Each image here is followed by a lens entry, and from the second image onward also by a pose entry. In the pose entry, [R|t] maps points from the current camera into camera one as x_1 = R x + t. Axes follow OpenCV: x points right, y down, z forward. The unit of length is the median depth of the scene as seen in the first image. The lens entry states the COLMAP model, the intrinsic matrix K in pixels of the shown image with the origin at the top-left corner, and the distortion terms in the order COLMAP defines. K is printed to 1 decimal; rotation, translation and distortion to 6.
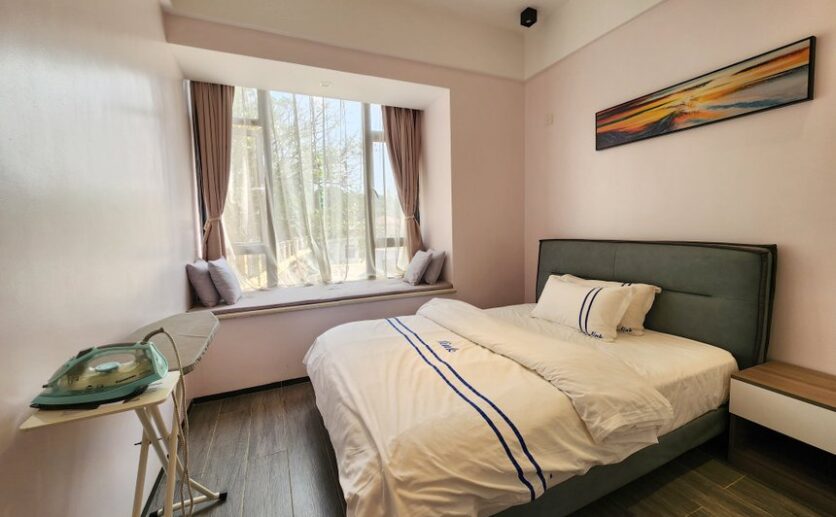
lens RADIAL K [[341.0, 0, 417.7], [0, 341.0, 256.8], [0, 0, 1]] dist [0.000013, 0.000092]
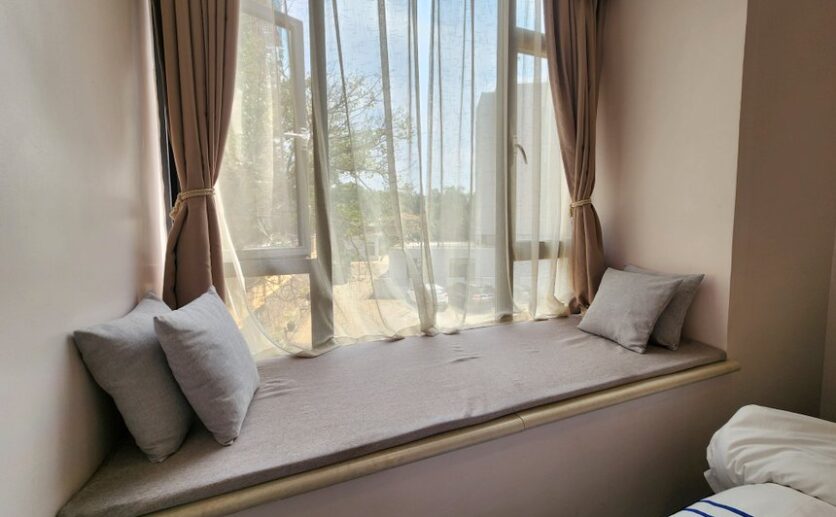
lens RADIAL K [[341.0, 0, 424.3], [0, 341.0, 251.0], [0, 0, 1]] dist [0.000013, 0.000092]
pose [[0.999691, 0.019312, -0.015635, -0.286986], [-0.019429, 0.999784, -0.007386, -0.039594], [0.015489, 0.007688, 0.999850, 0.544751]]
